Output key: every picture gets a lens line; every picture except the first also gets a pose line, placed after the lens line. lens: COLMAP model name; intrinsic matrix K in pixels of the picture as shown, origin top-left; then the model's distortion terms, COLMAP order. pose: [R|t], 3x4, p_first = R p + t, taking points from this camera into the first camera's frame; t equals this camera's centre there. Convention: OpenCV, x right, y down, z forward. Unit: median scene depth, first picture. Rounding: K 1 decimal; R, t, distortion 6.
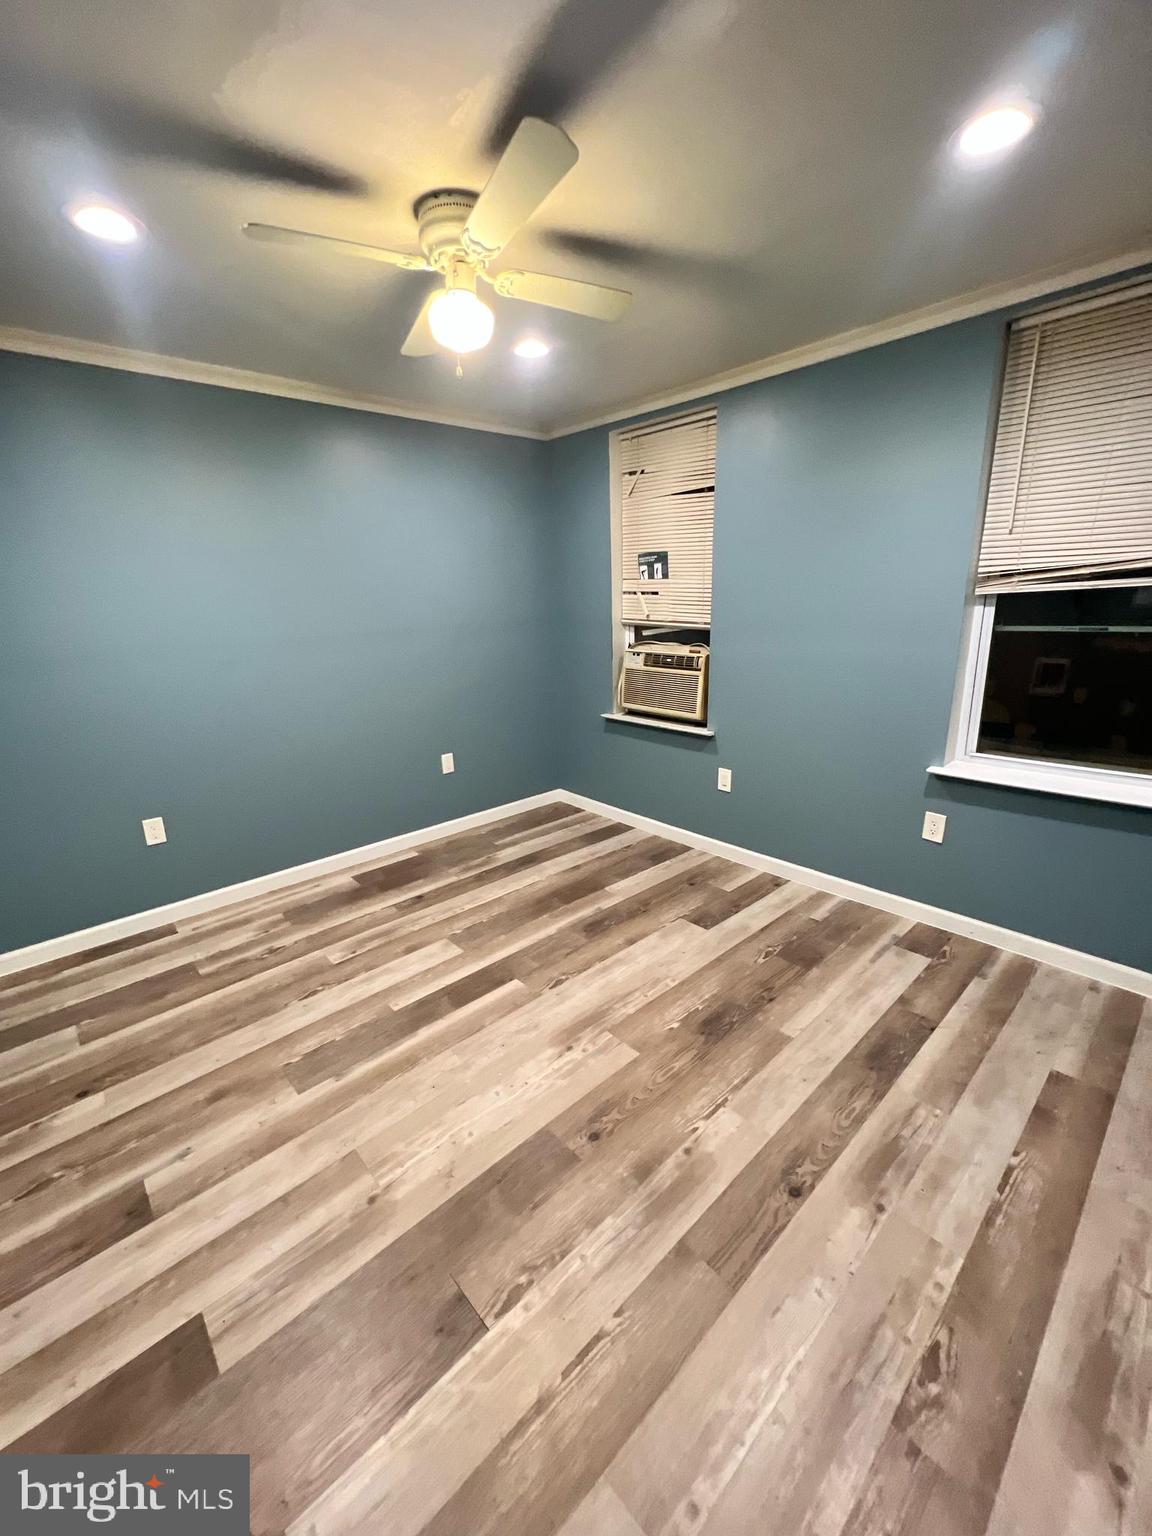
lens RADIAL K [[612.9, 0, 578.9], [0, 612.9, 769.8], [0, 0, 1]] dist [-0.002380, 0.000223]
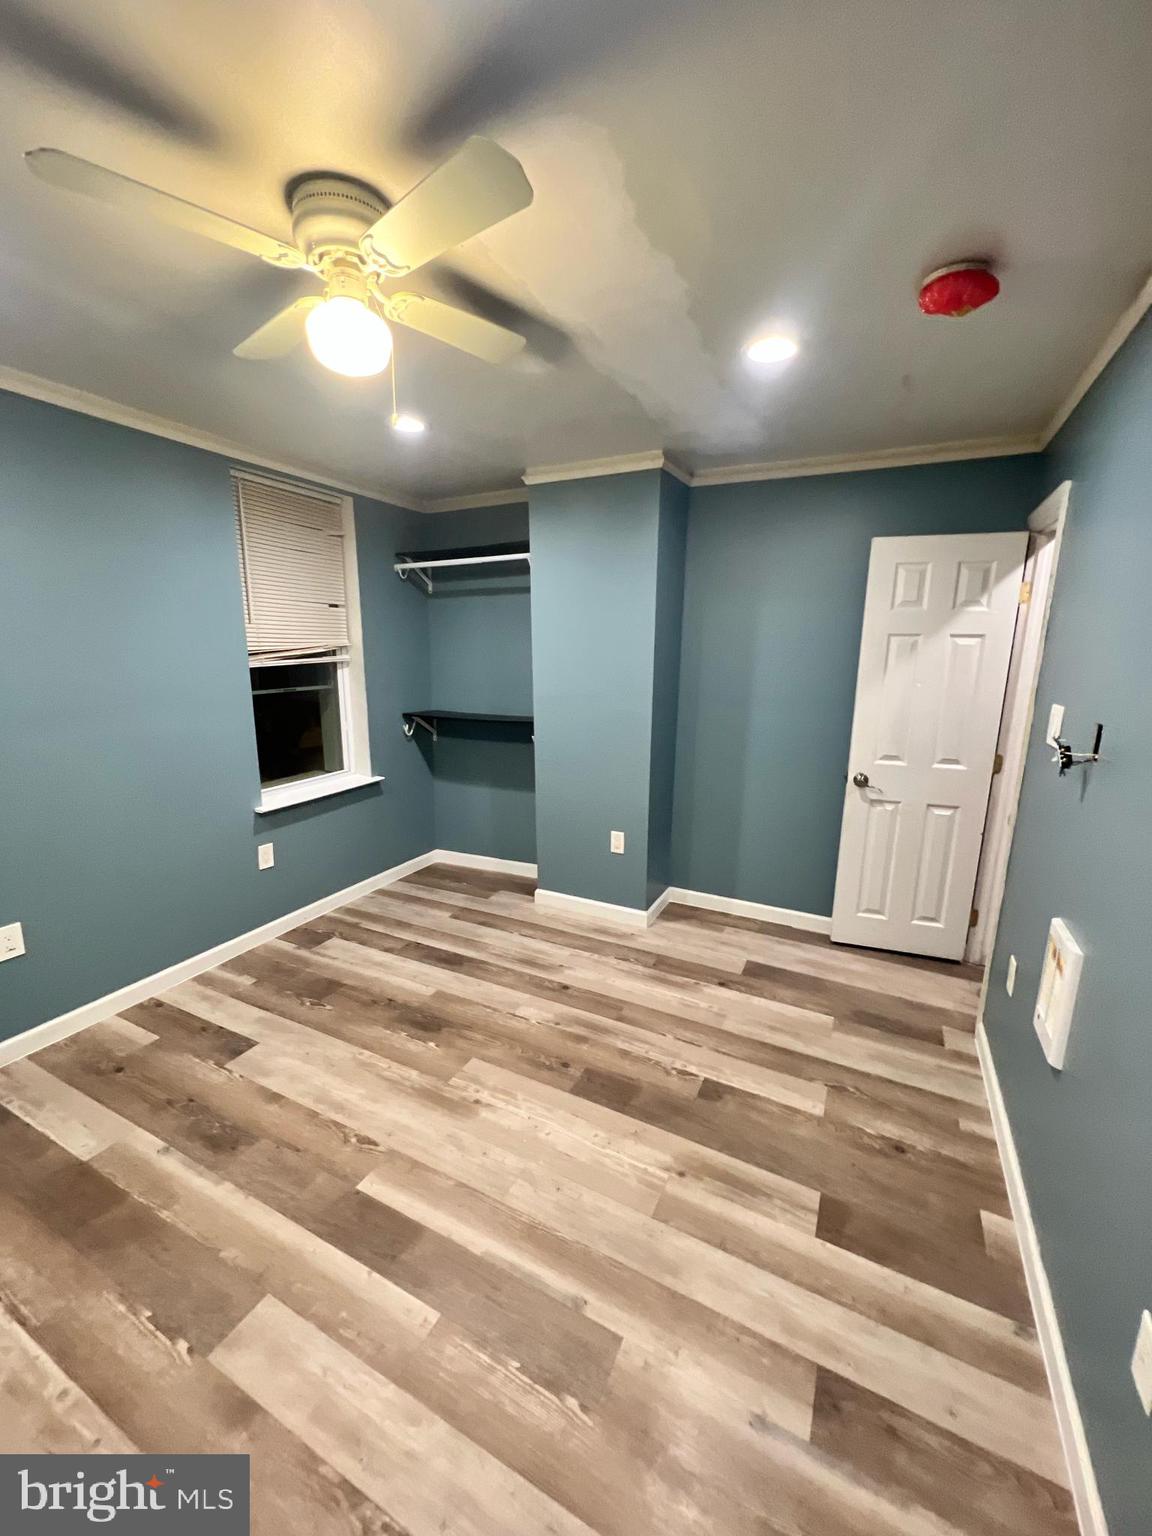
lens RADIAL K [[612.9, 0, 574.4], [0, 612.9, 770.7], [0, 0, 1]] dist [-0.002380, 0.000223]
pose [[-0.352212, -0.163805, 0.921474, -0.949427], [0.252335, 0.931486, 0.262033, -0.299214], [-0.901262, 0.324811, -0.286747, 0.983919]]
